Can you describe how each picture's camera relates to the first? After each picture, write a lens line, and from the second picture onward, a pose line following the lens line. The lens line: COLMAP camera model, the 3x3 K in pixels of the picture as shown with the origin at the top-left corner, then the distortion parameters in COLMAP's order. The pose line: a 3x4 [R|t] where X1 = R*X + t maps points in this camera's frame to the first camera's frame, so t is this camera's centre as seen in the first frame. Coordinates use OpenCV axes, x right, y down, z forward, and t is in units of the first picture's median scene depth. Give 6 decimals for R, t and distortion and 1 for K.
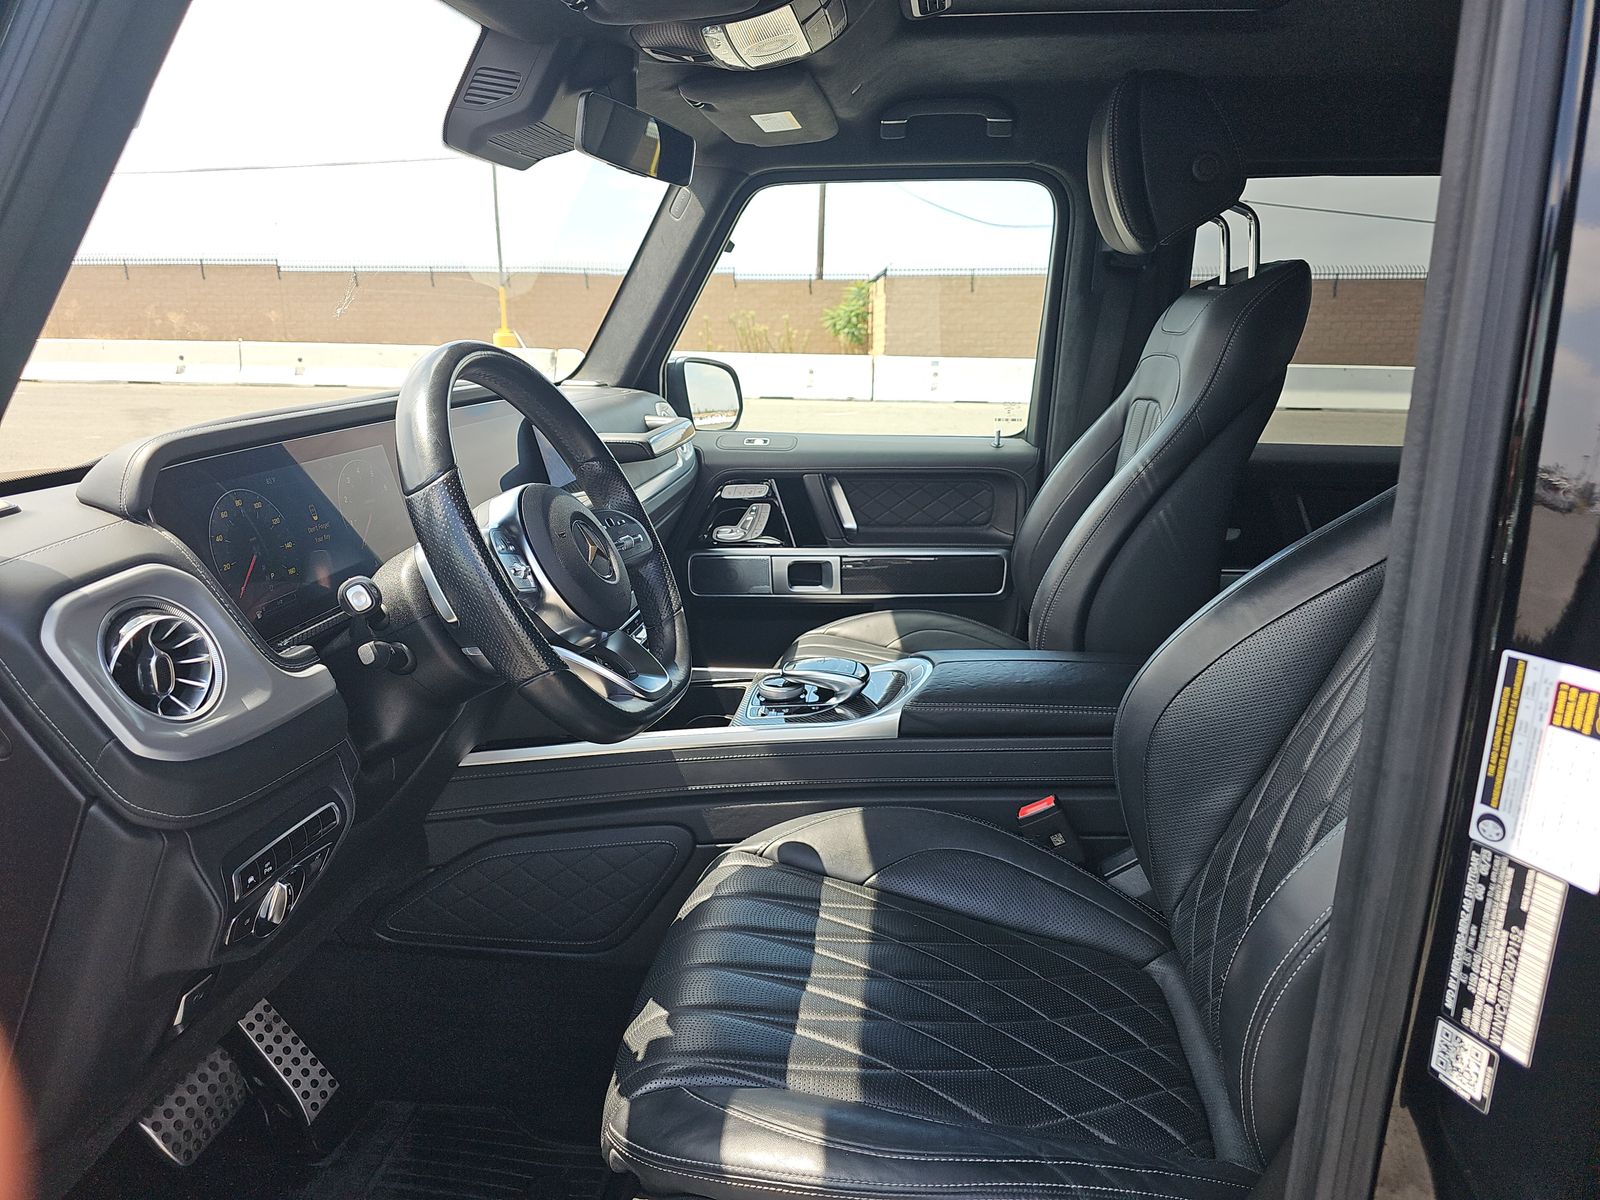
lens RADIAL K [[1071.3, 0, 811.7], [0, 1071.3, 598.6], [0, 0, 1]] dist [0.032518, -0.037803]
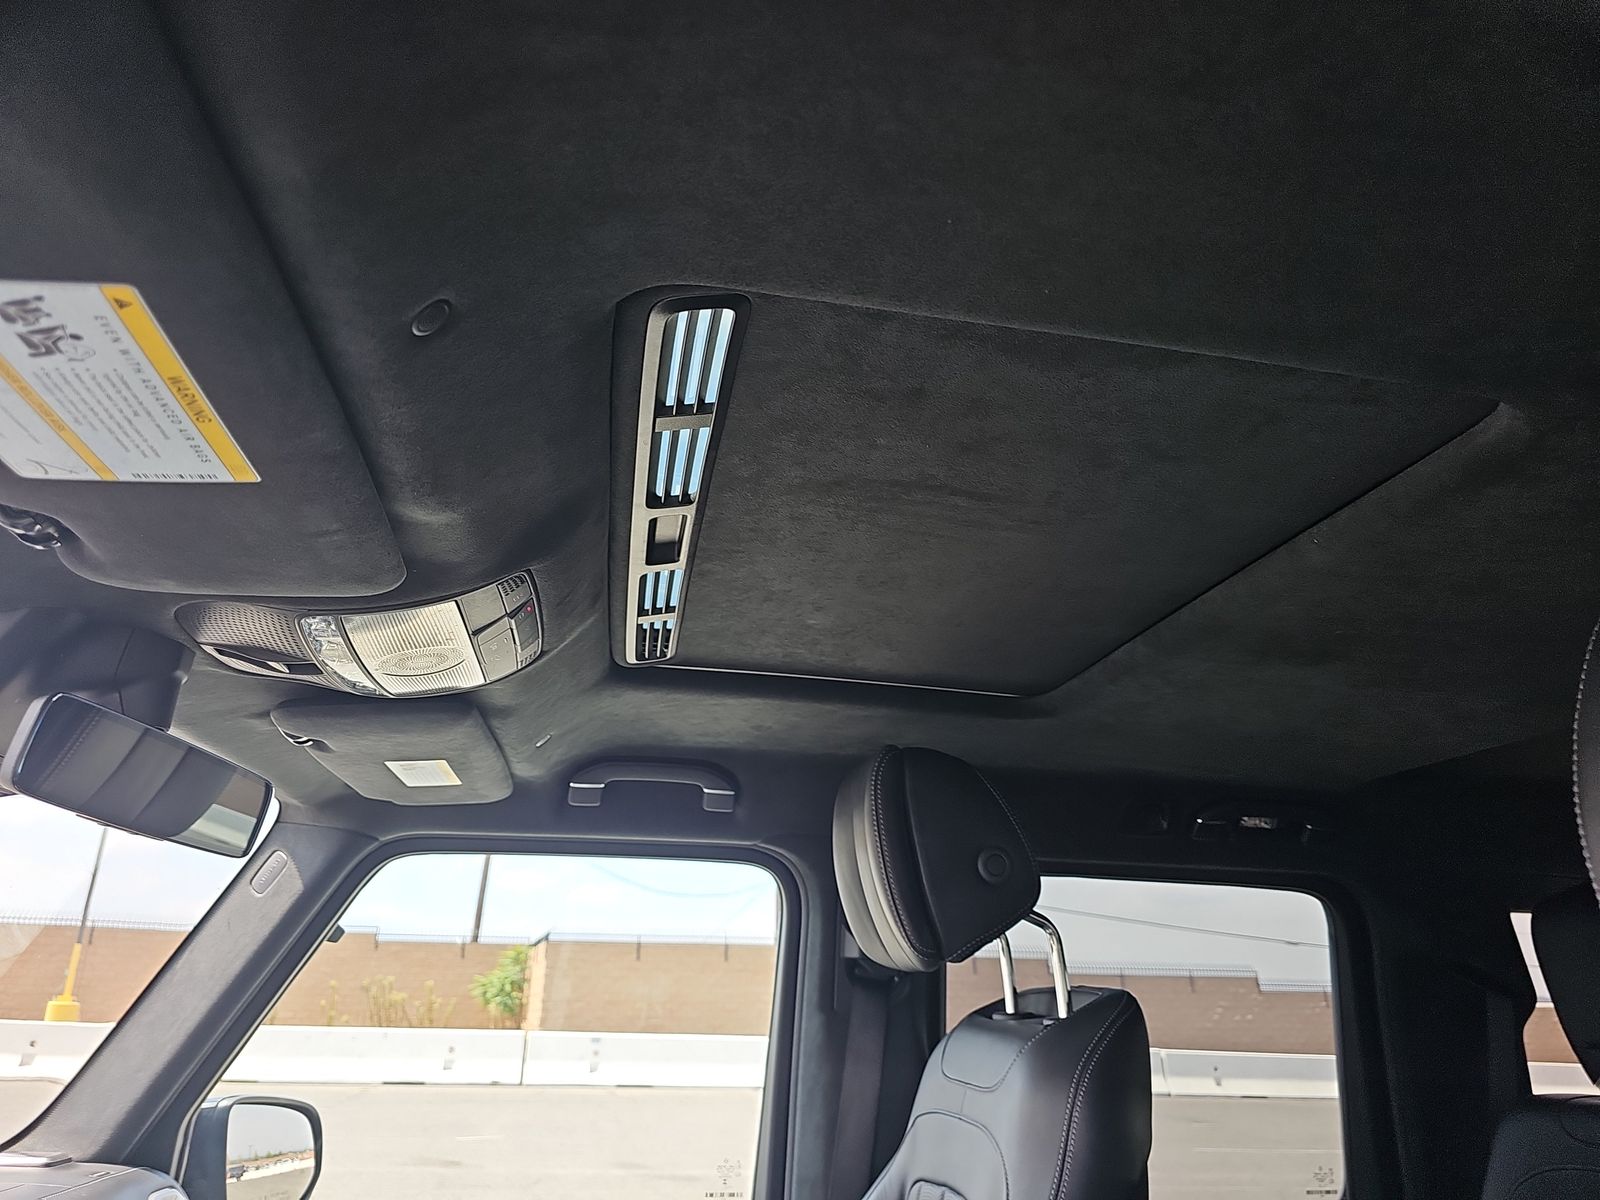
lens RADIAL K [[1071.3, 0, 815.3], [0, 1071.3, 592.9], [0, 0, 1]] dist [0.032518, -0.037803]
pose [[0.955180, 0.116282, 0.272230, 0.004938], [0.059065, 0.826265, -0.560177, -0.091882], [-0.290073, 0.551149, 0.782364, 0.218252]]
